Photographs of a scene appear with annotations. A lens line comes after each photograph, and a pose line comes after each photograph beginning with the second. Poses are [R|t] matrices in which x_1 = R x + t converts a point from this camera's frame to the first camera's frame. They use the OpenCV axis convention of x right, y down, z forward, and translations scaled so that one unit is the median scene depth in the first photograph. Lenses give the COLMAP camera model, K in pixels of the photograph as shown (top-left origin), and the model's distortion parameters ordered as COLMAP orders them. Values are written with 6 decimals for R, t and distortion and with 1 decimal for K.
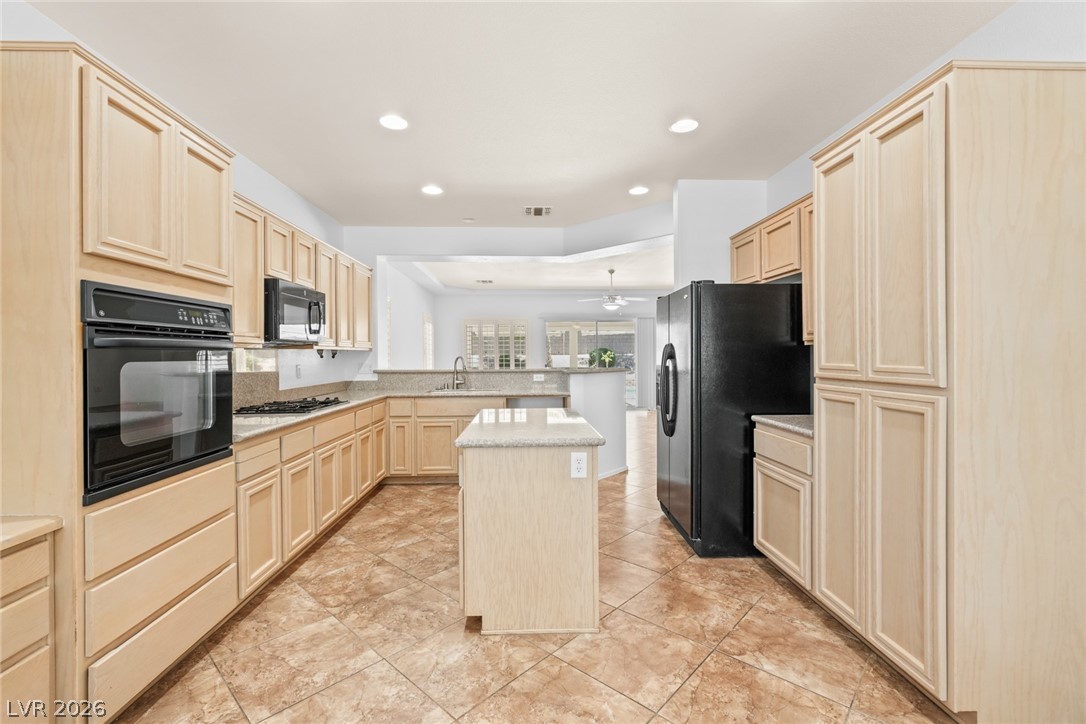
lens RADIAL K [[474.3, 0, 537.8], [0, 474.3, 355.3], [0, 0, 1]] dist [-0.008775, 0.003995]
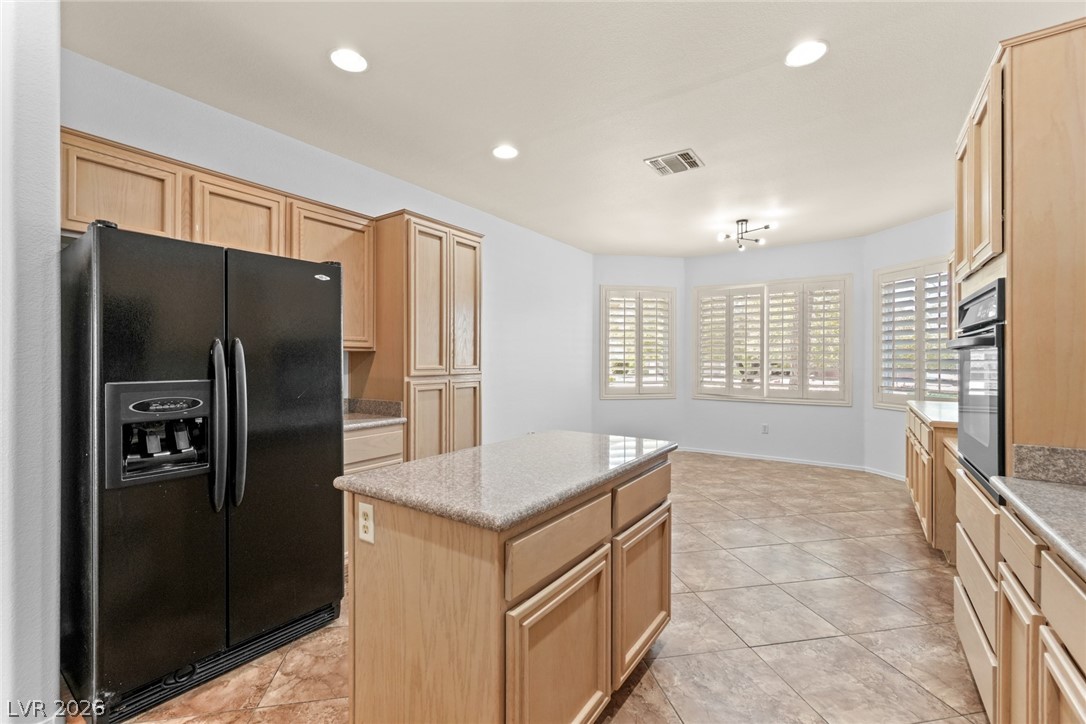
lens RADIAL K [[474.3, 0, 552.1], [0, 474.3, 357.8], [0, 0, 1]] dist [-0.008775, 0.003995]
pose [[-0.818344, 0.011768, 0.574608, -0.497831], [0.006611, 0.999917, -0.011062, 0.014357], [-0.574691, -0.005254, -0.818354, 1.821679]]
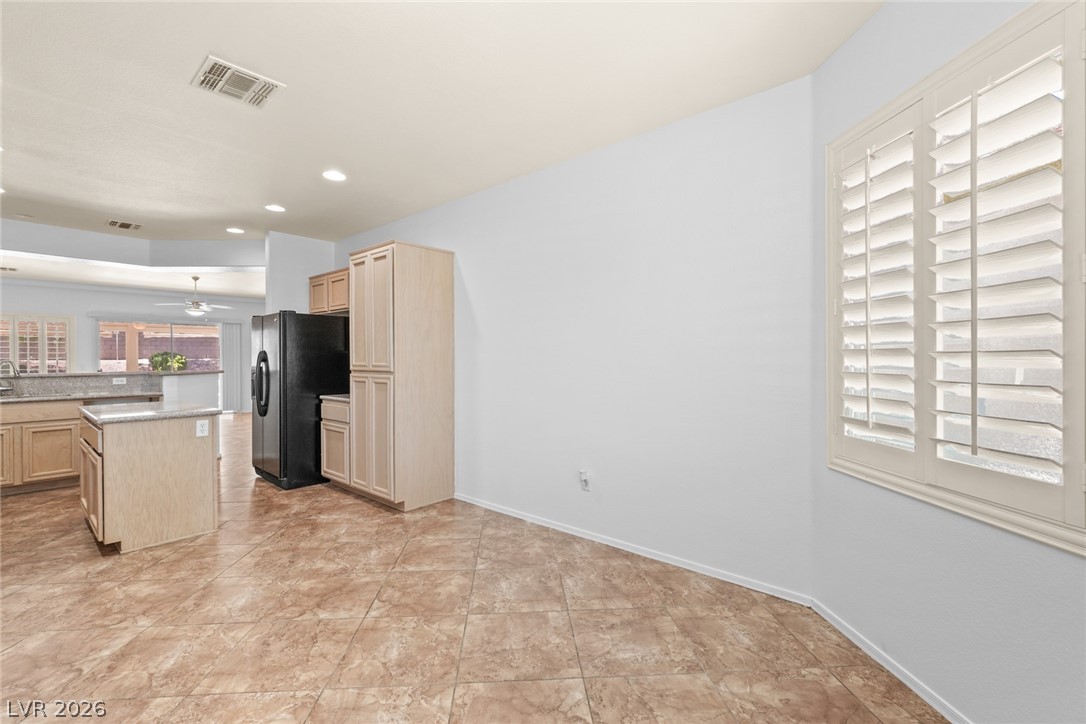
lens RADIAL K [[474.3, 0, 541.7], [0, 474.3, 360.1], [0, 0, 1]] dist [-0.008775, 0.003995]
pose [[0.683717, -0.001258, 0.729746, -0.271530], [0.001500, 0.999999, 0.000319, 0.006020], [-0.729746, 0.000877, 0.683718, -0.845243]]
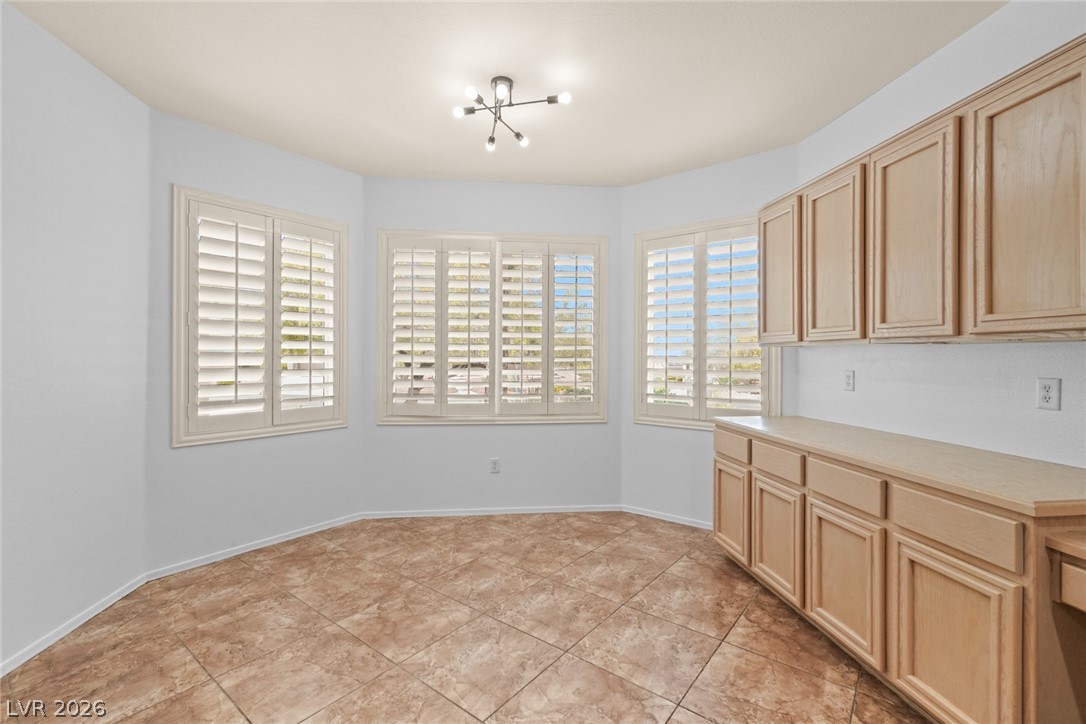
lens RADIAL K [[474.3, 0, 545.2], [0, 474.3, 357.8], [0, 0, 1]] dist [-0.008775, 0.003995]
pose [[-0.995369, 0.004544, -0.096025, 0.025878], [0.004226, 0.999985, 0.003516, 0.001931], [0.096040, 0.003094, -0.995373, 0.672514]]
